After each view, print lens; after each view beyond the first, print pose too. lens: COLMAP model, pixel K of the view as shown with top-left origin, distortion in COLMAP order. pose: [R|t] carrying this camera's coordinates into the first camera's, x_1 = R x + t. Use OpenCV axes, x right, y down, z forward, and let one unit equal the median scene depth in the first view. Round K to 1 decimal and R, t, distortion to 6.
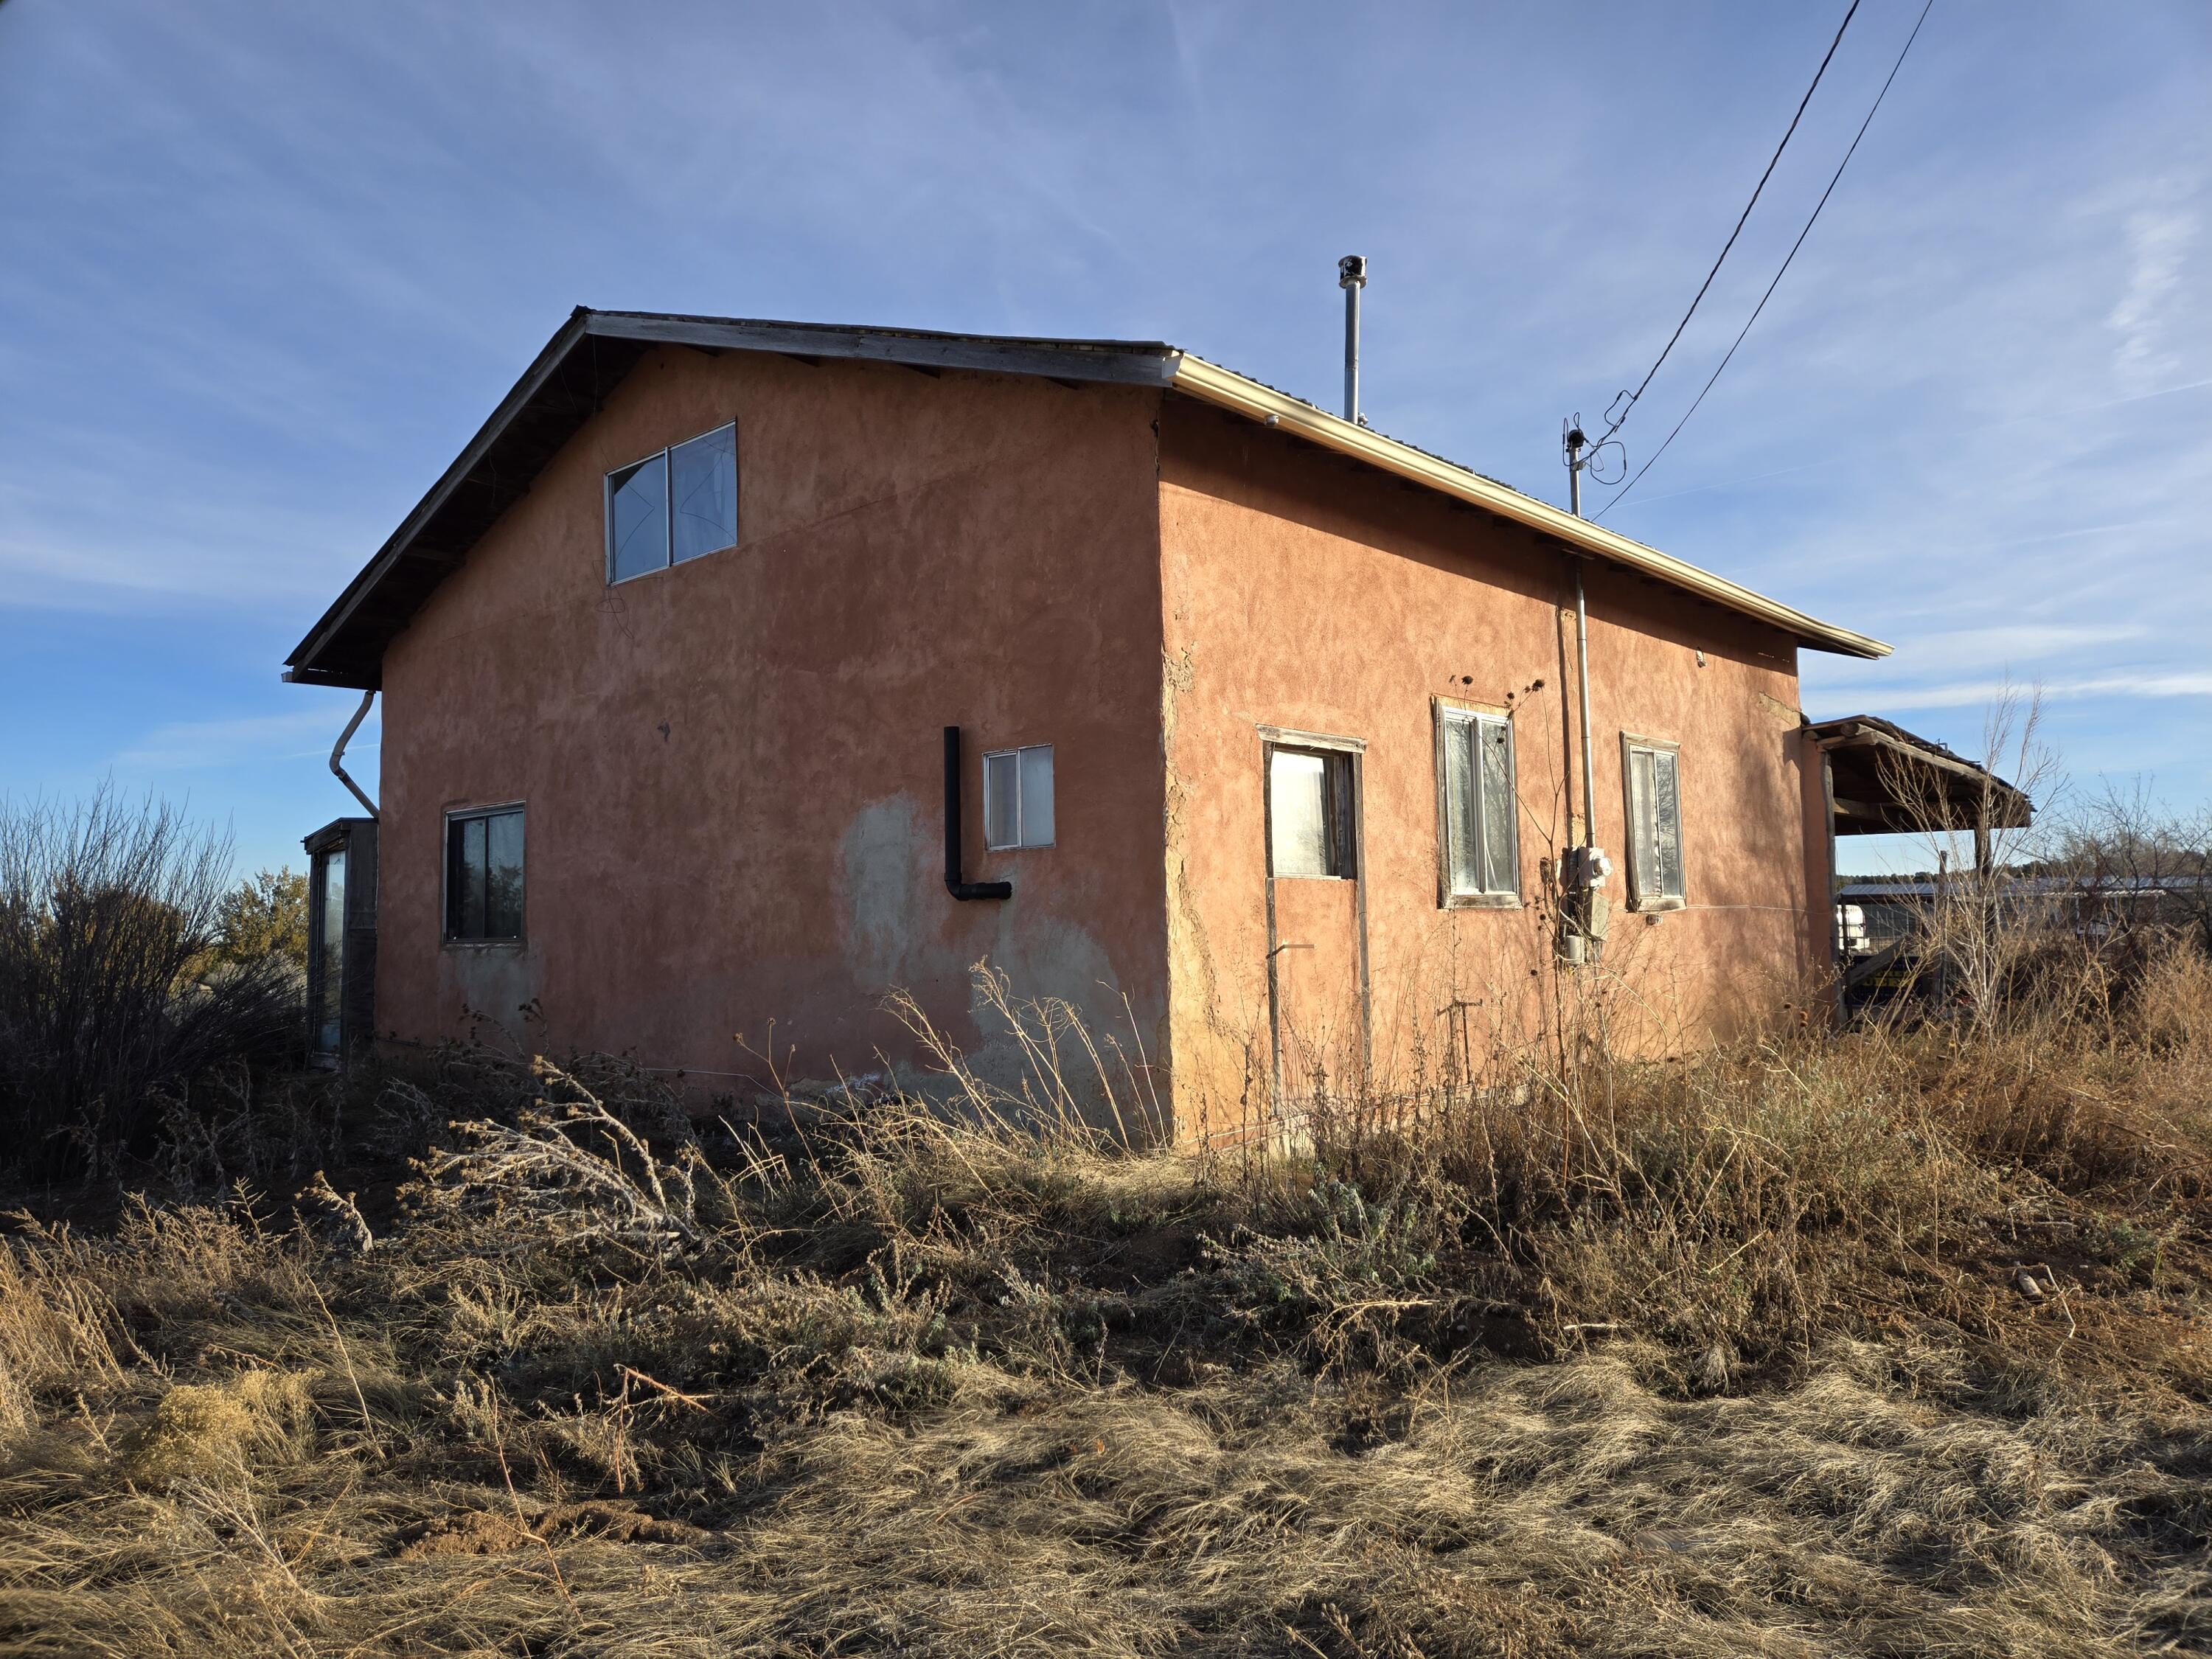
lens RADIAL K [[1481.4, 0, 1109.1], [0, 1481.4, 819.3], [0, 0, 1]] dist [0.058706, -0.026633]
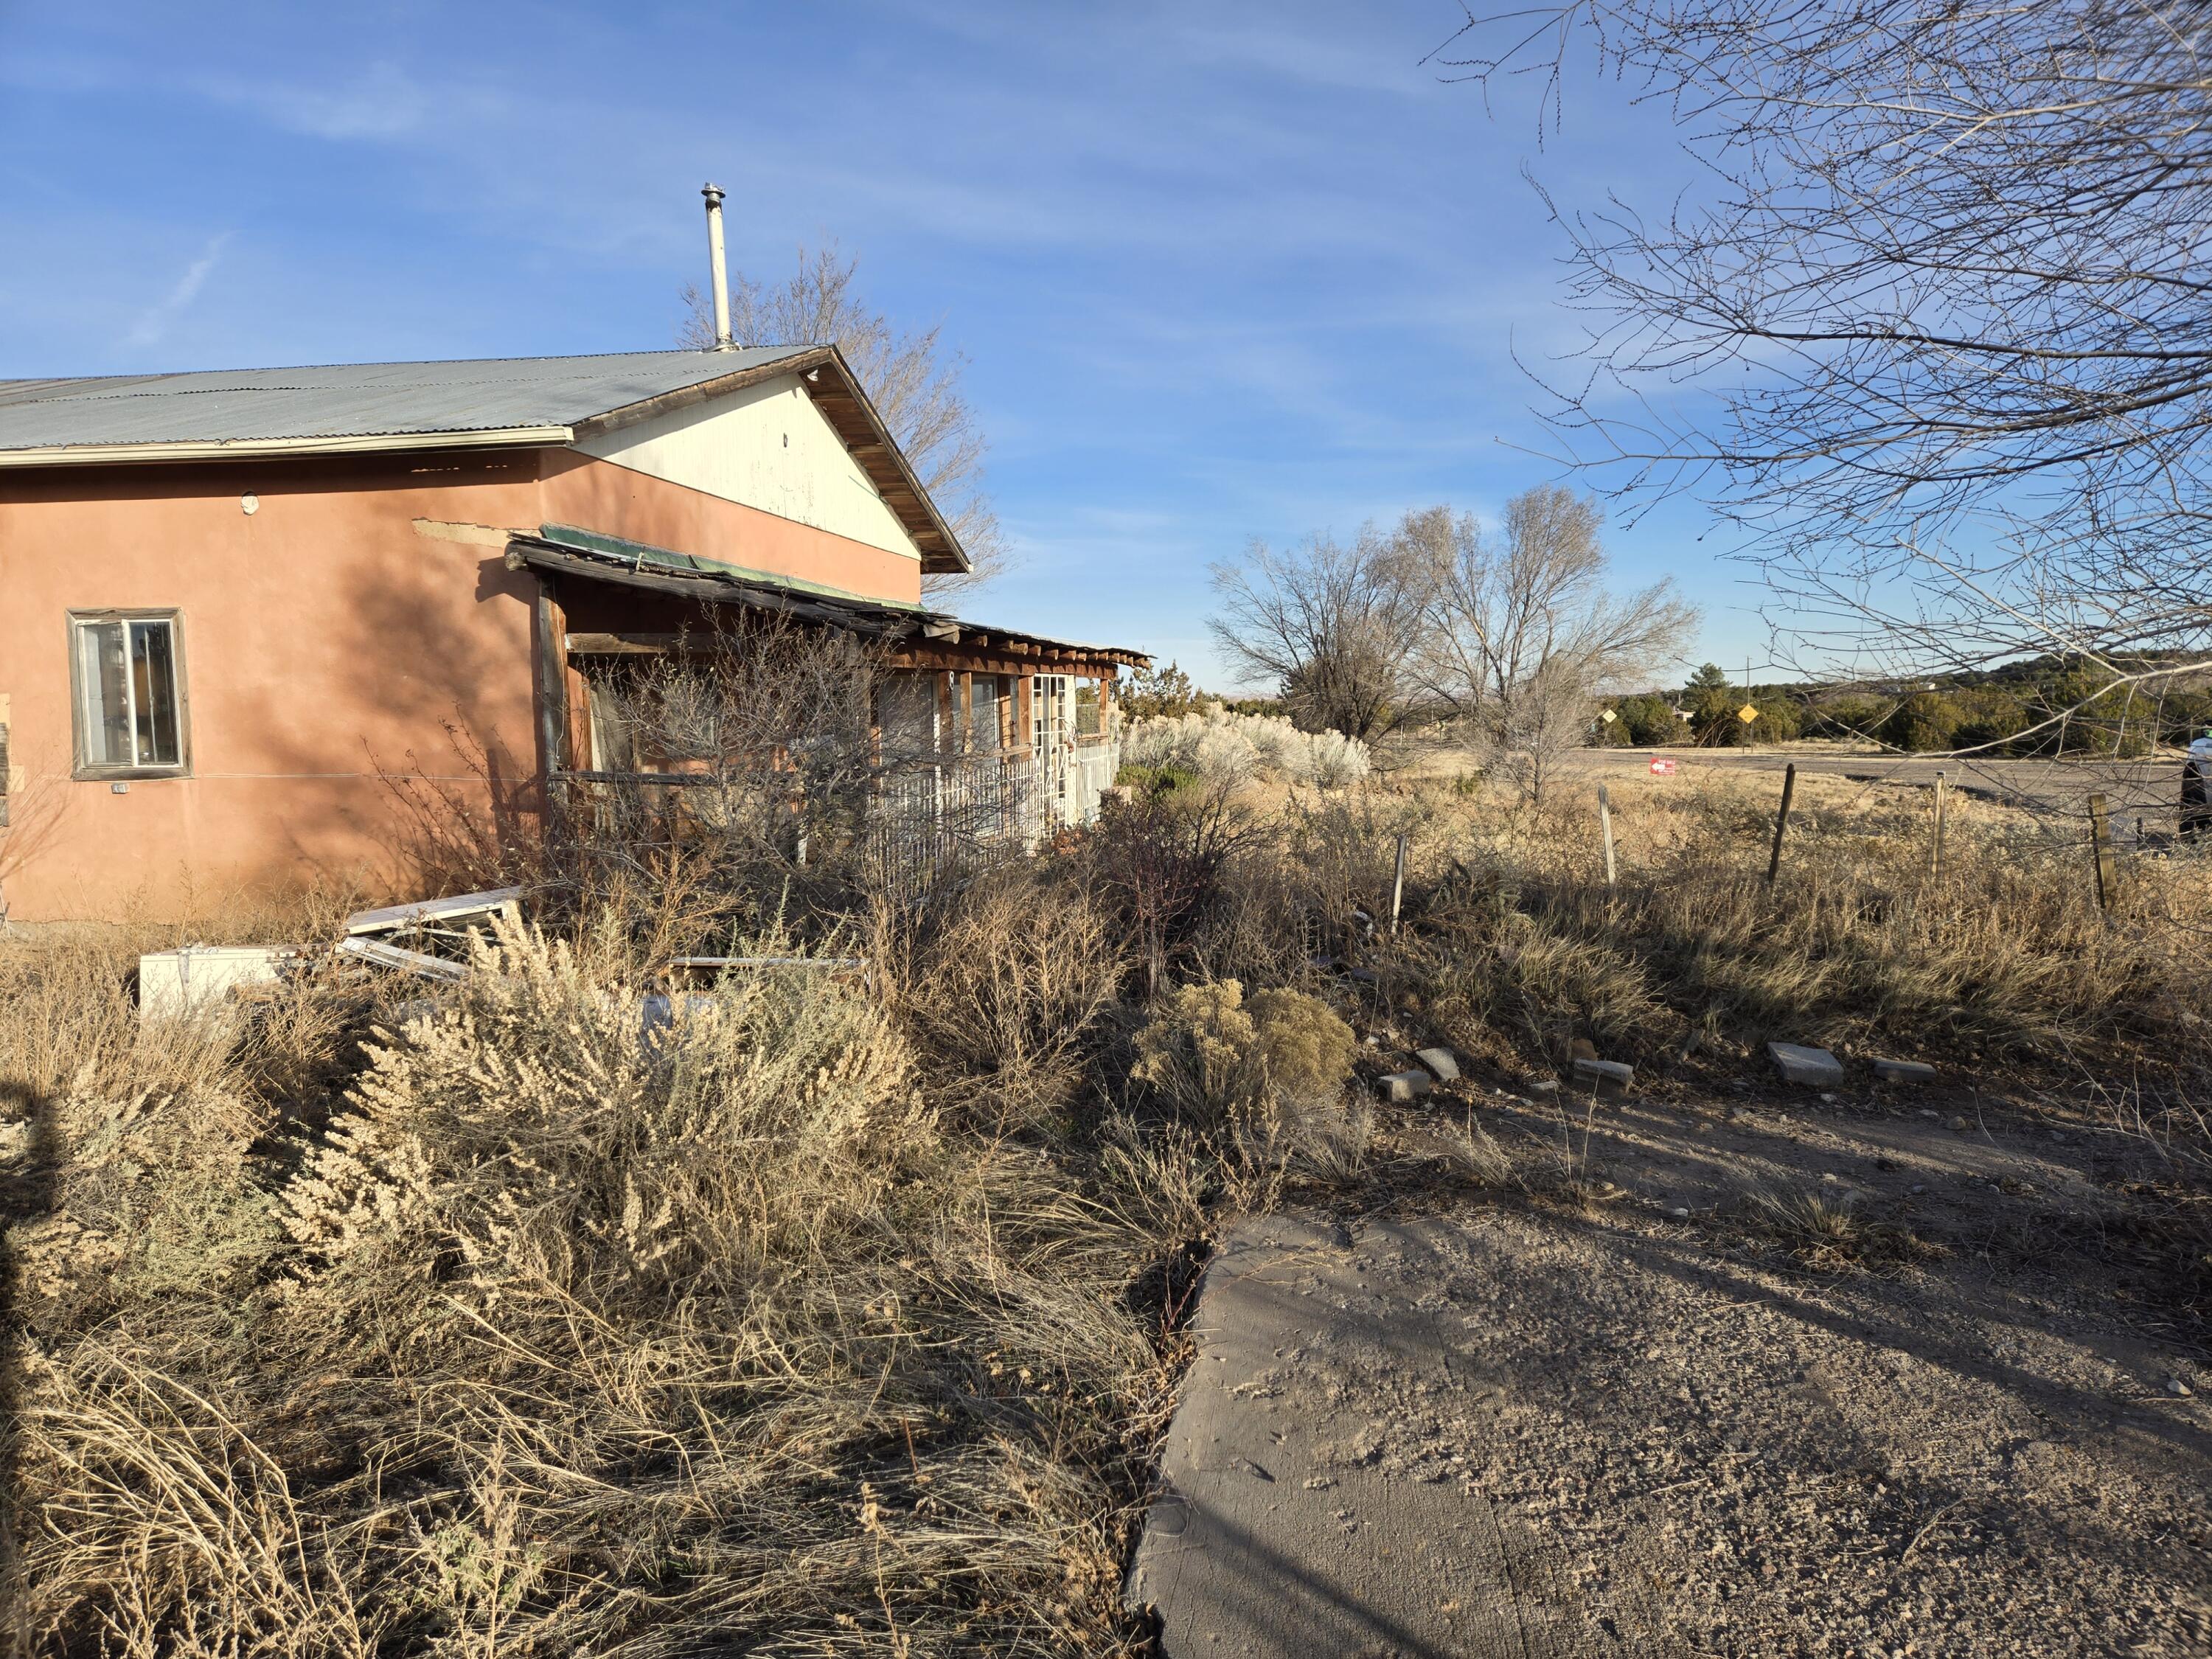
lens RADIAL K [[1481.4, 0, 1095.0], [0, 1481.4, 843.7], [0, 0, 1]] dist [0.058706, -0.026633]
pose [[0.534947, 0.095624, -0.839457, 1.806069], [0.062457, 0.986380, 0.152161, -0.013307], [0.842574, -0.133828, 0.521689, 1.139950]]
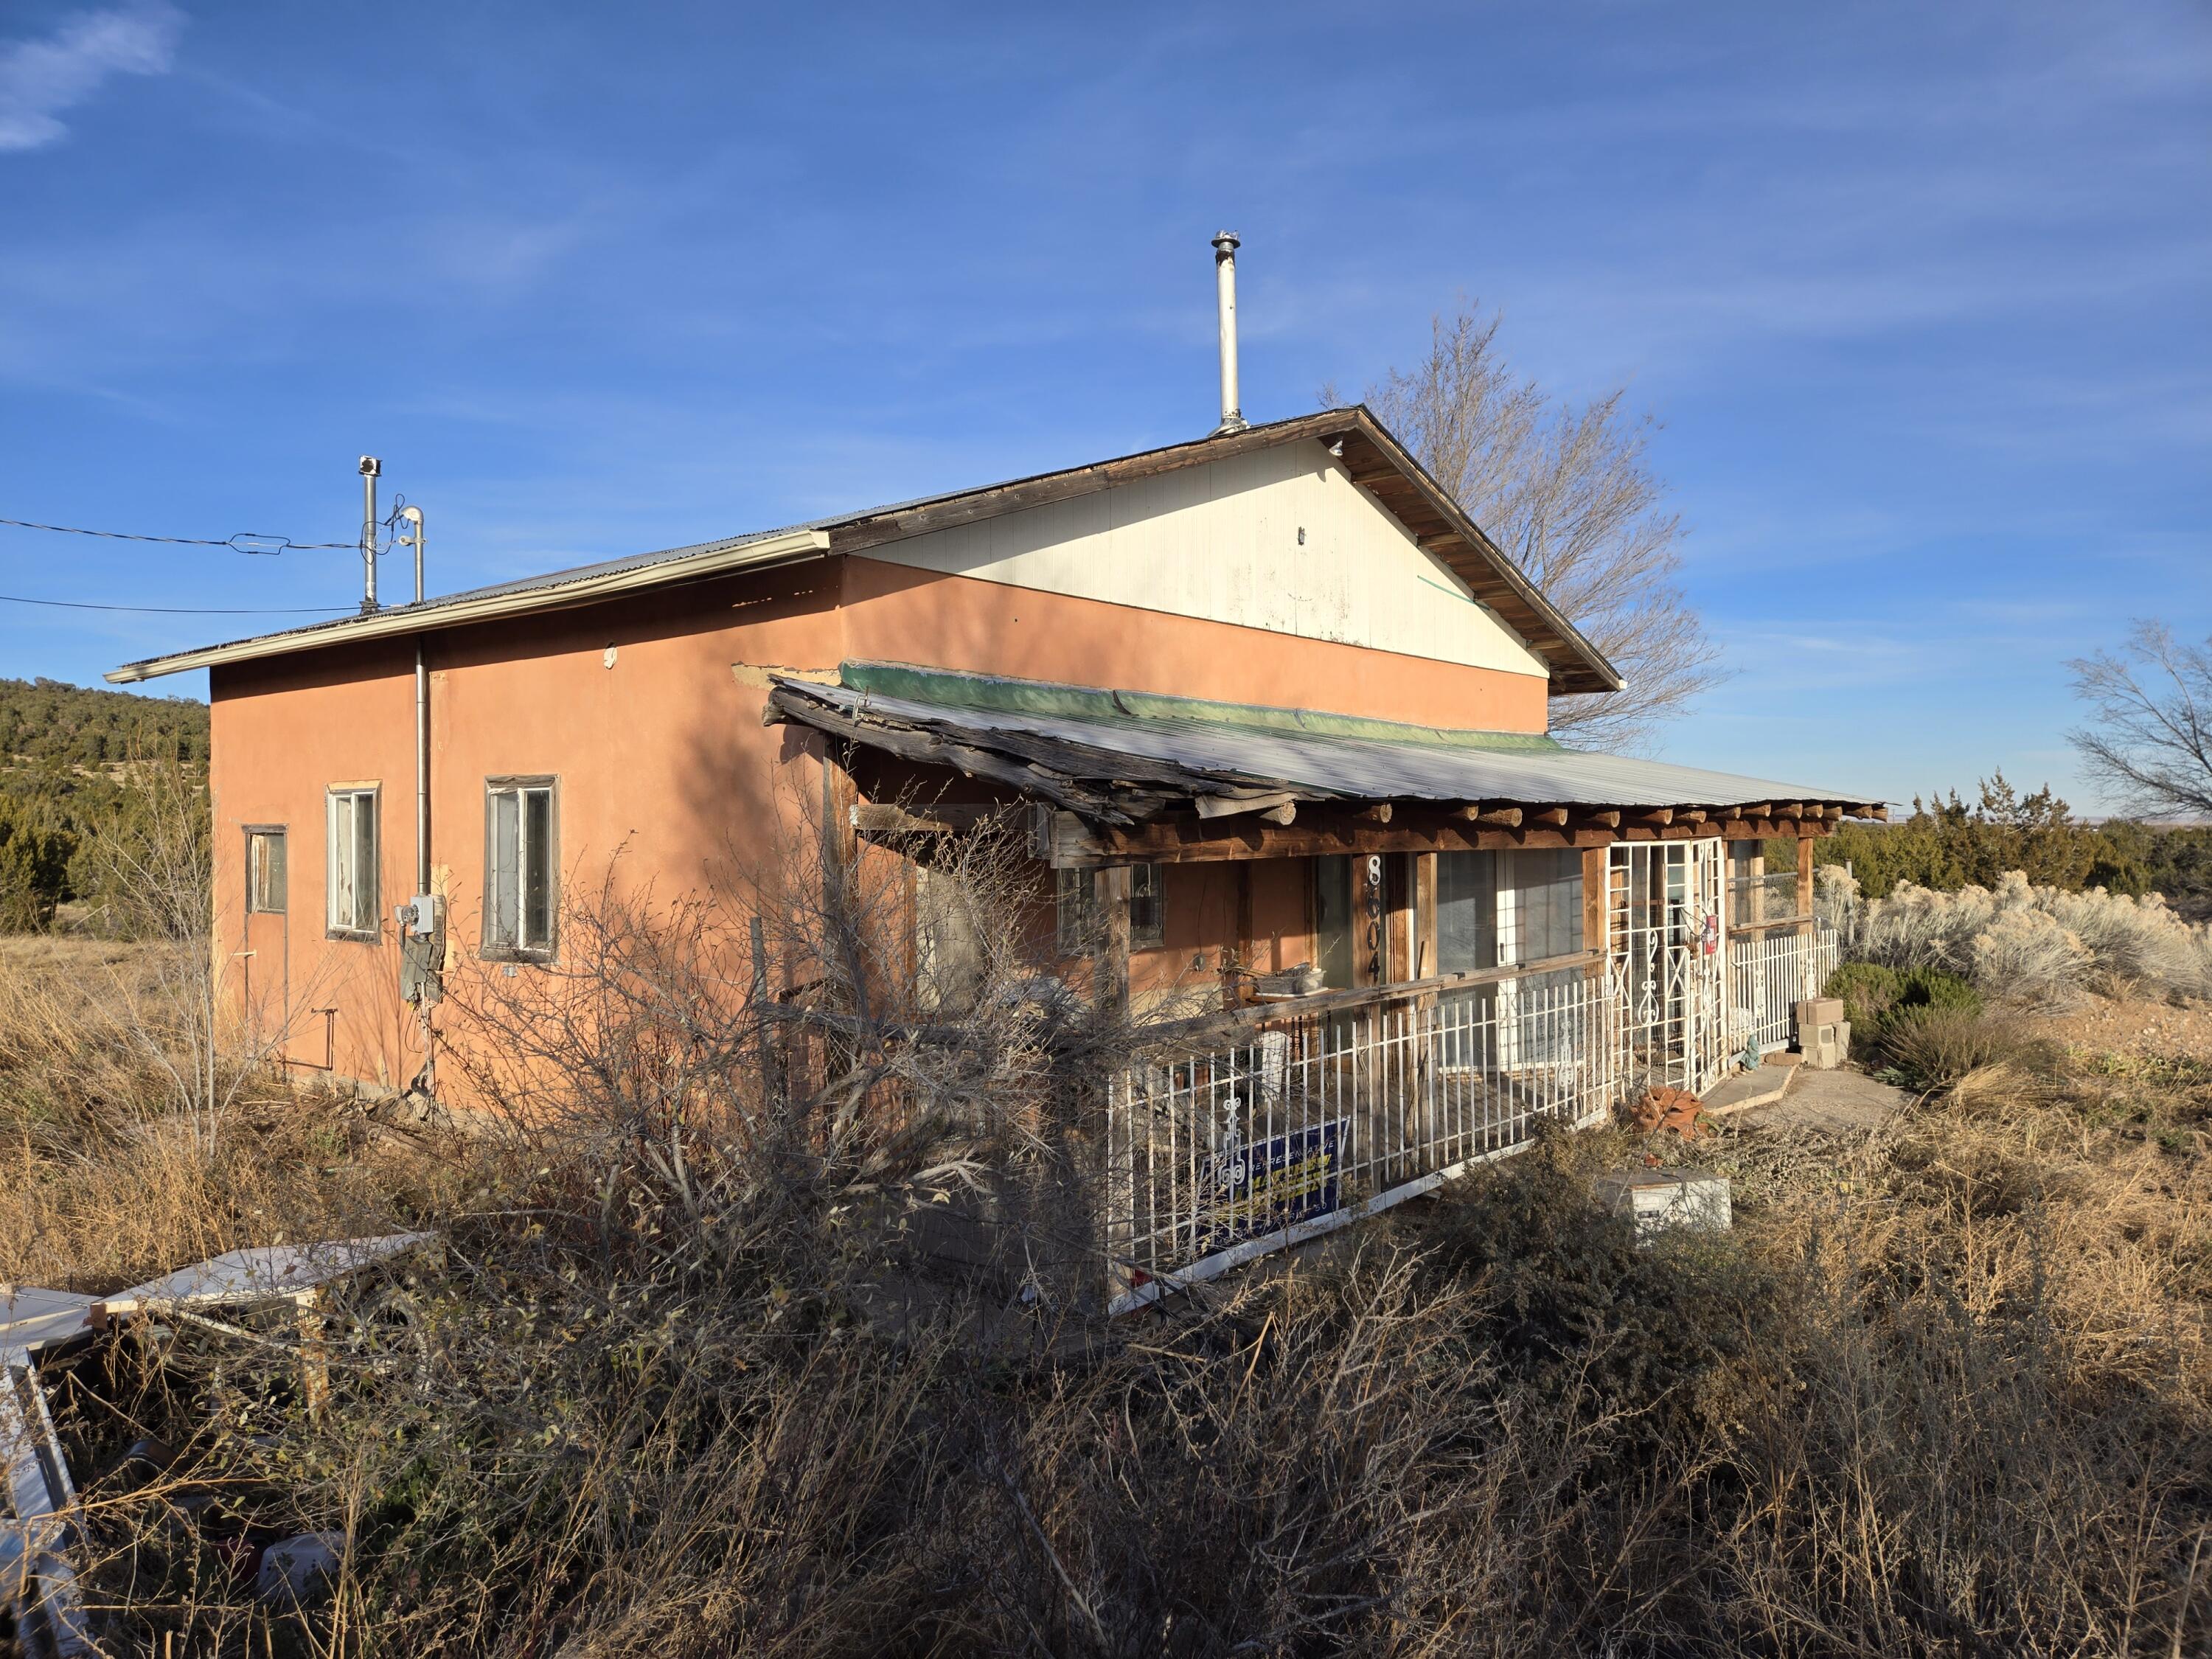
lens RADIAL K [[1481.4, 0, 1097.9], [0, 1481.4, 830.8], [0, 0, 1]] dist [0.058706, -0.026633]
pose [[0.036699, 0.023293, -0.999055, 1.485750], [0.077156, 0.996678, 0.026072, -0.018967], [0.996343, -0.078040, 0.034780, 1.508156]]
